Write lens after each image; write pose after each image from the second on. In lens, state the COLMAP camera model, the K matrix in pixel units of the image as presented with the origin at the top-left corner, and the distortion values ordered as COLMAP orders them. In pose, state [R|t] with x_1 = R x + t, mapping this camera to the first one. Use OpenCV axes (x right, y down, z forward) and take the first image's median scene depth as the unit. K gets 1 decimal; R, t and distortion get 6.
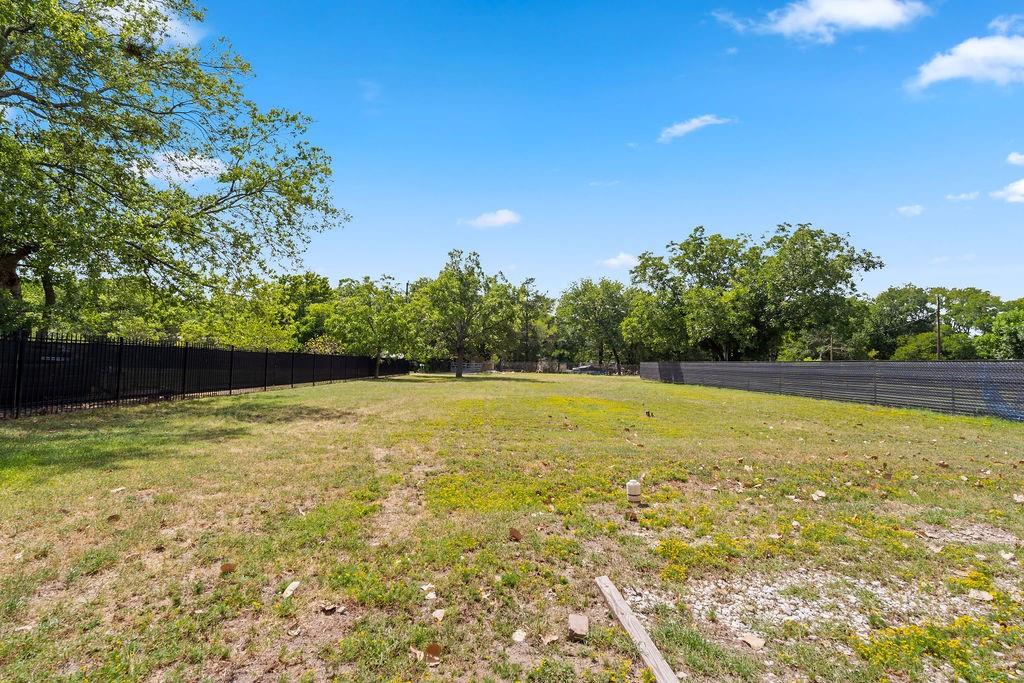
lens RADIAL K [[499.6, 0, 511.9], [0, 499.6, 367.1], [0, 0, 1]] dist [0.000021, 0.000151]
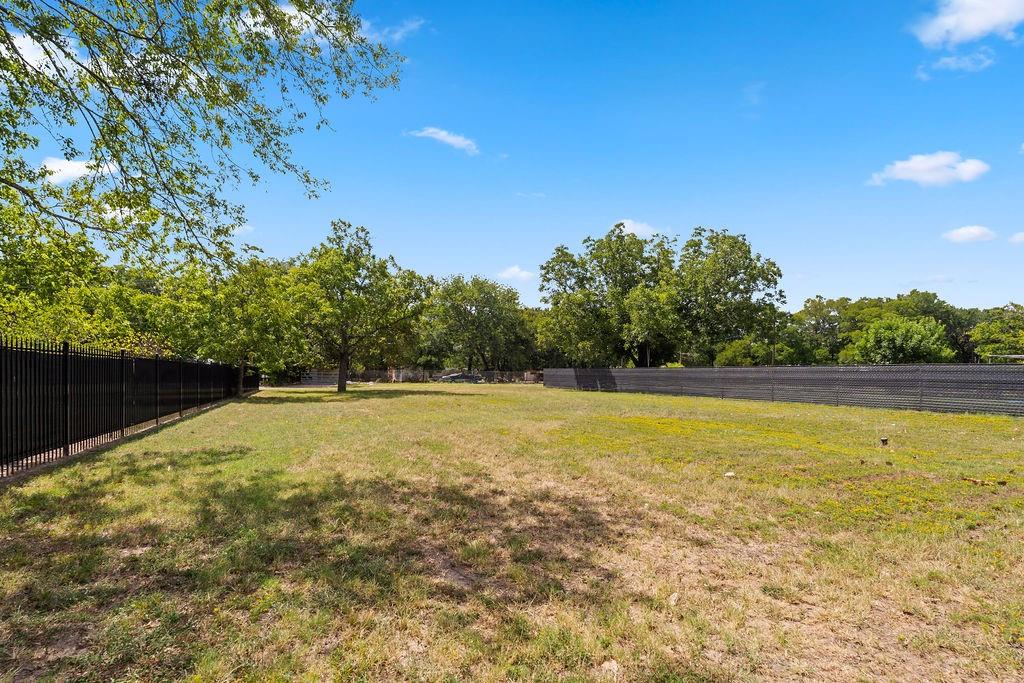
lens RADIAL K [[499.6, 0, 511.9], [0, 499.6, 367.1], [0, 0, 1]] dist [0.000021, 0.000151]
pose [[0.913150, -0.011429, 0.407463, -0.182187], [0.016809, 0.999812, -0.009627, -0.005401], [-0.407277, 0.015640, 0.913171, 0.215837]]
